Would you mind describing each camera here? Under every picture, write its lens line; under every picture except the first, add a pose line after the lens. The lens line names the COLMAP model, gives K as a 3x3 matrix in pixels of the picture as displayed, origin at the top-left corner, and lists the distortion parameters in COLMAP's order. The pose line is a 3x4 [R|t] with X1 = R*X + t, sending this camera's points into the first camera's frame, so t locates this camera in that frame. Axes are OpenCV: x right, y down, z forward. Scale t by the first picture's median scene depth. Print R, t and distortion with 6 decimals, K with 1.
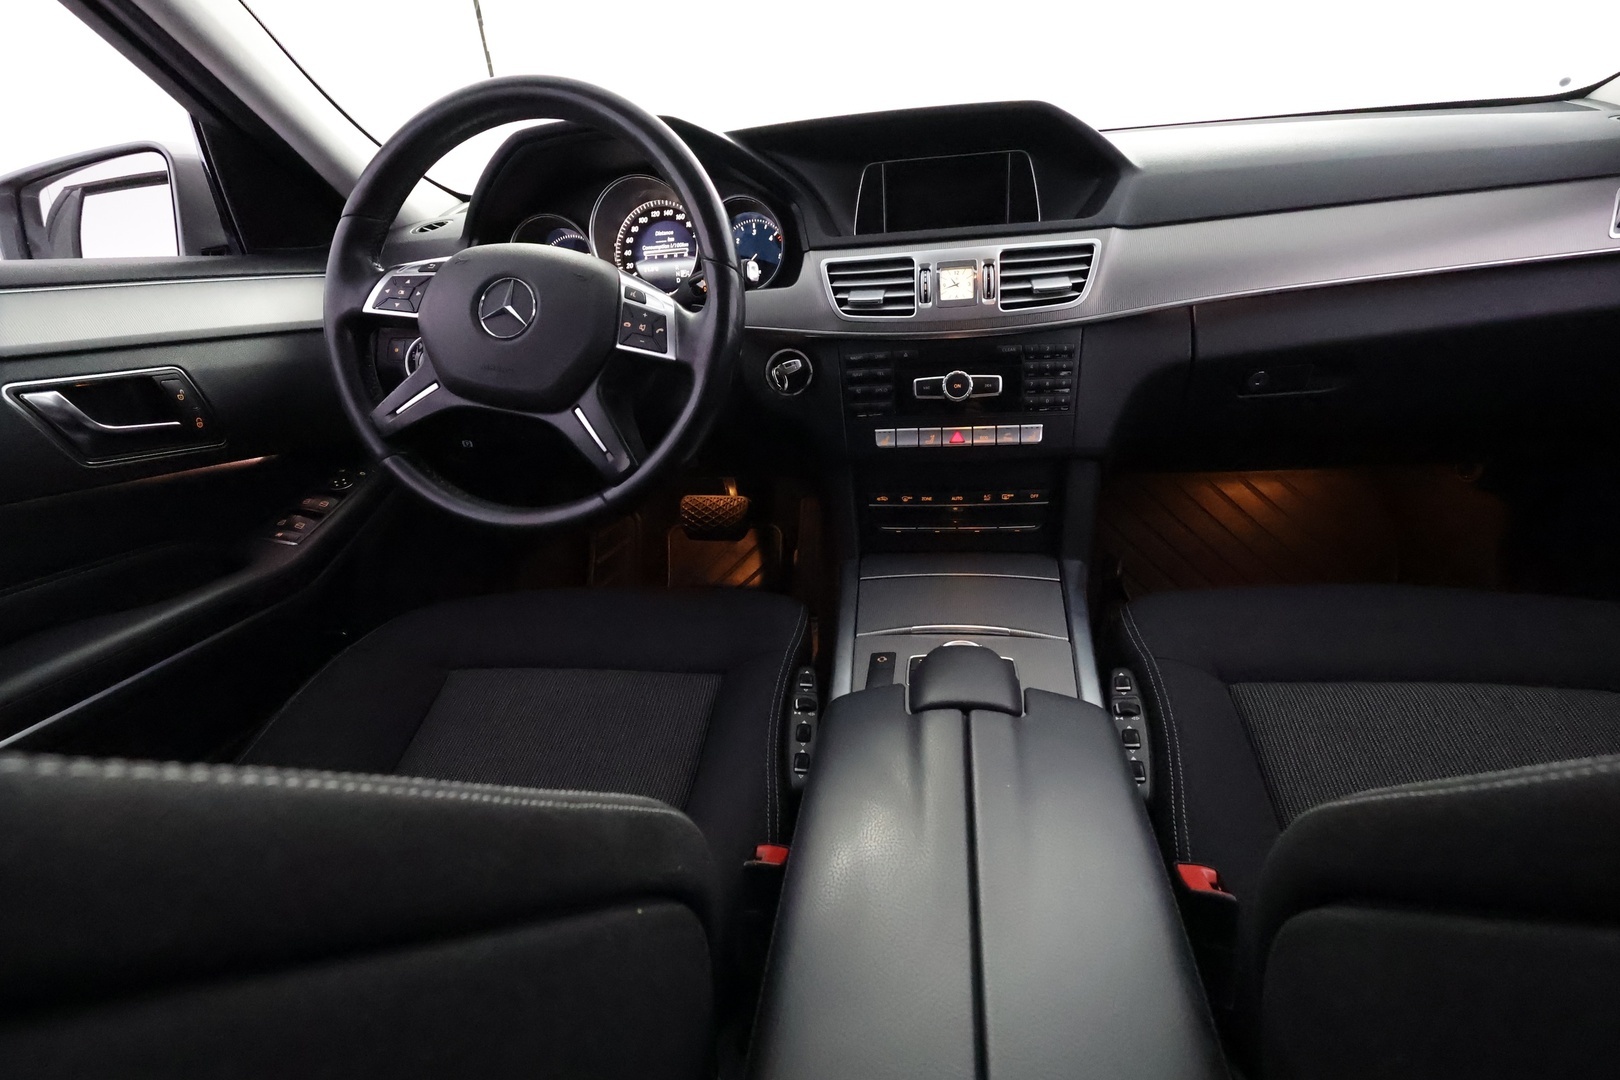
lens RADIAL K [[765.1, 0, 805.6], [0, 765.1, 542.4], [0, 0, 1]] dist [0.000537, -0.000227]
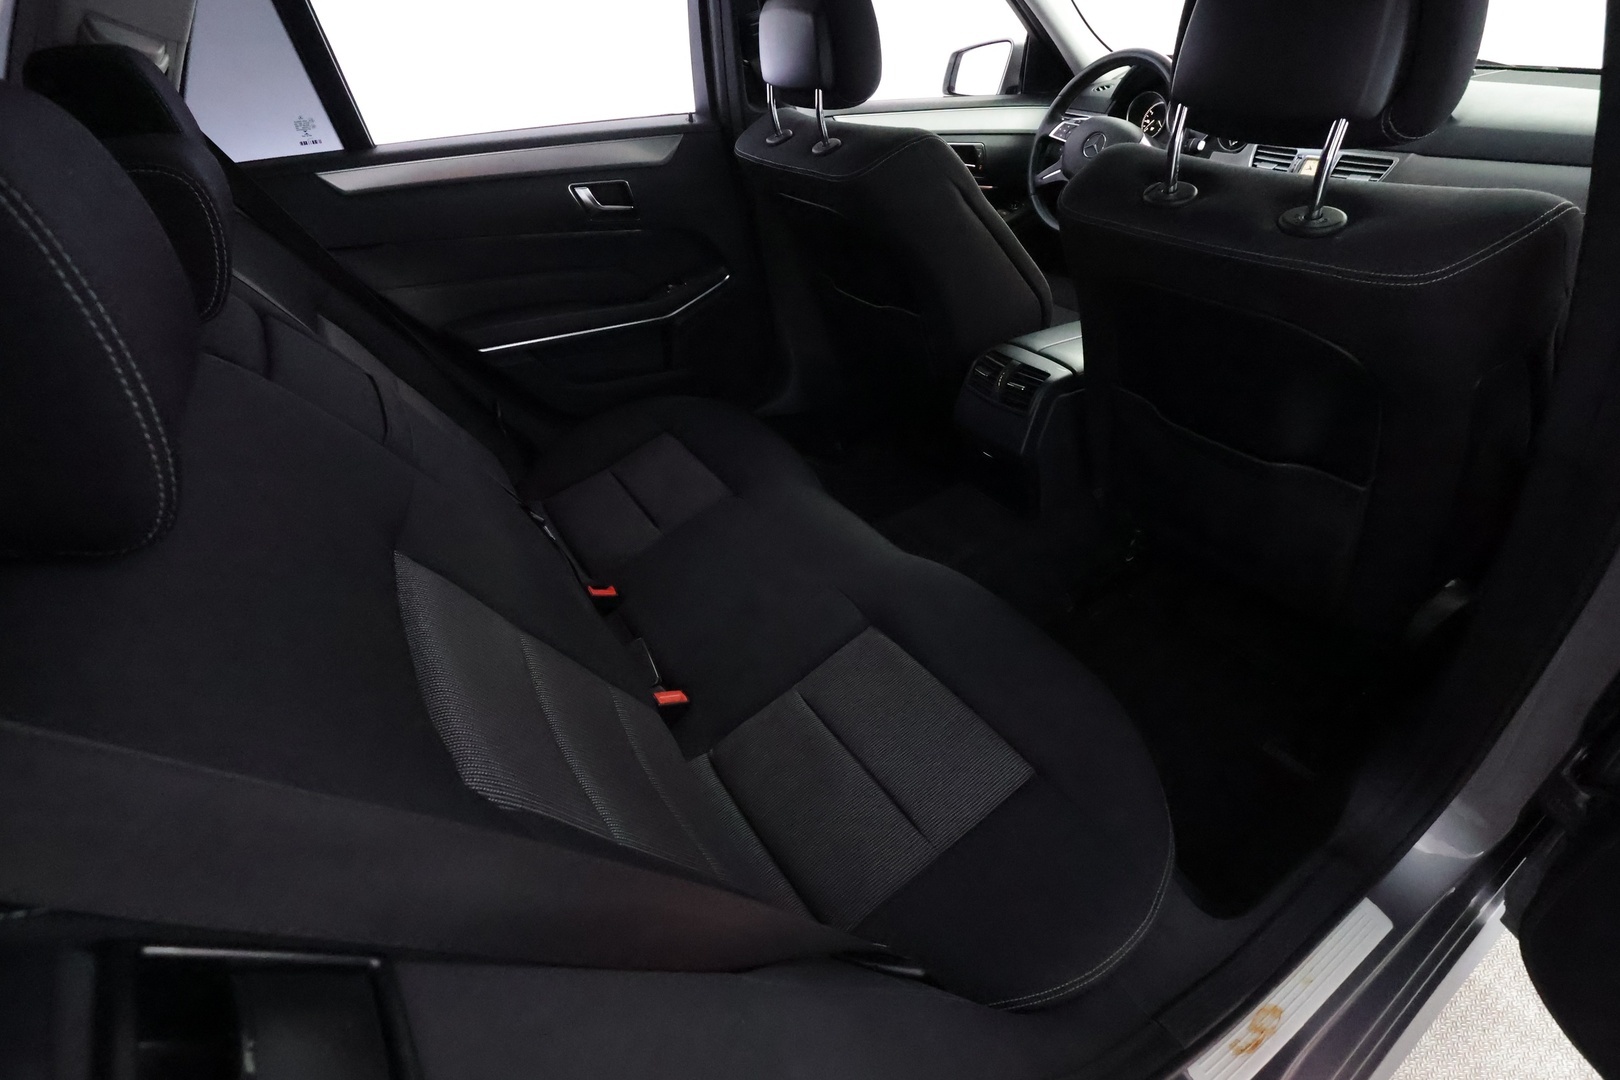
lens RADIAL K [[765.1, 0, 805.3], [0, 765.1, 545.1], [0, 0, 1]] dist [0.000537, -0.000227]
pose [[0.675561, 0.473186, -0.565432, 0.974938], [-0.326968, 0.879626, 0.345470, 0.292591], [0.660840, -0.048508, 0.748958, -1.539404]]
